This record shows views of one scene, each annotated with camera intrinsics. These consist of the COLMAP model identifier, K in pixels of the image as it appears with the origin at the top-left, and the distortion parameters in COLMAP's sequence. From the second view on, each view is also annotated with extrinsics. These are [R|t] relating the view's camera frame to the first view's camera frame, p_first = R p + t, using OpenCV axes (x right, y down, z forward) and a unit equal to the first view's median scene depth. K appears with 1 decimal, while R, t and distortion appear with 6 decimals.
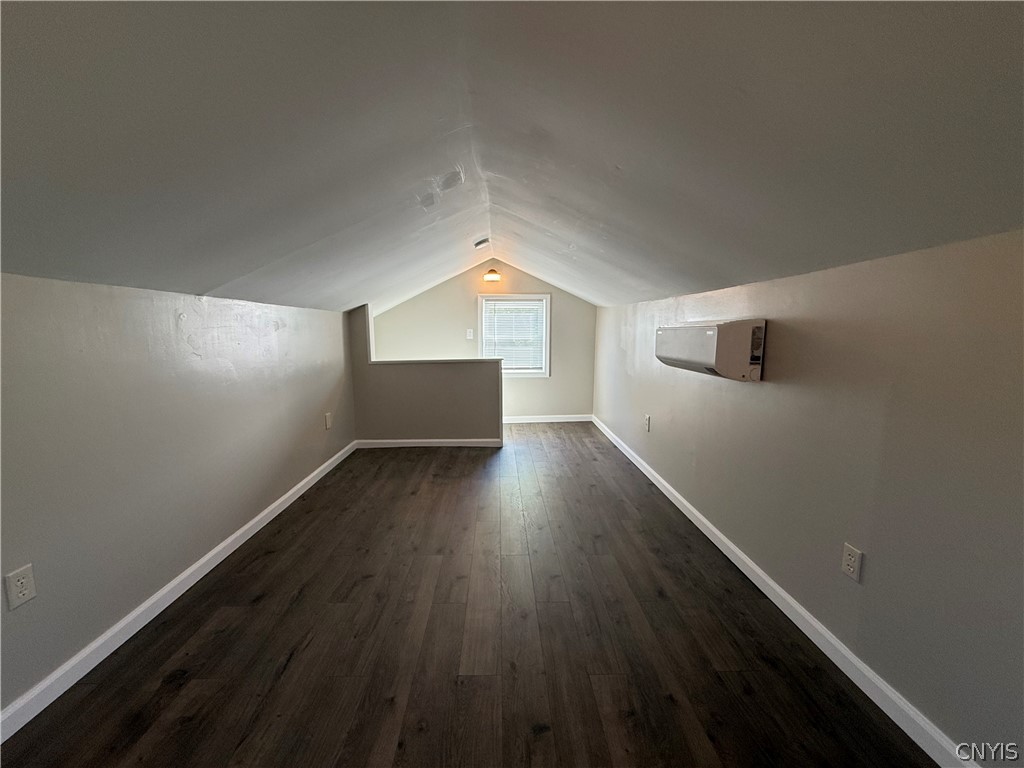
lens RADIAL K [[406.8, 0, 511.5], [0, 406.8, 382.5], [0, 0, 1]] dist [0.001150, -0.000206]
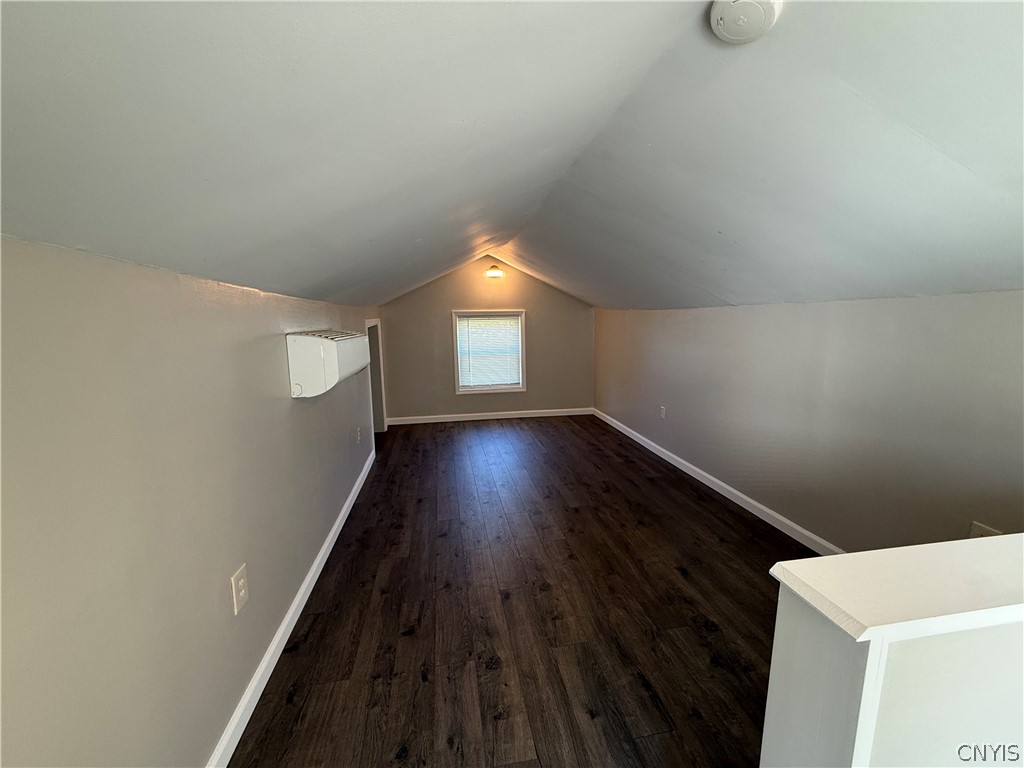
lens RADIAL K [[406.8, 0, 511.6], [0, 406.8, 388.7], [0, 0, 1]] dist [0.001150, -0.000206]
pose [[-0.989958, 0.040726, -0.135371, 0.162660], [-0.000008, 0.957587, 0.288144, -0.281824], [0.141364, 0.285251, -0.947970, 1.890121]]
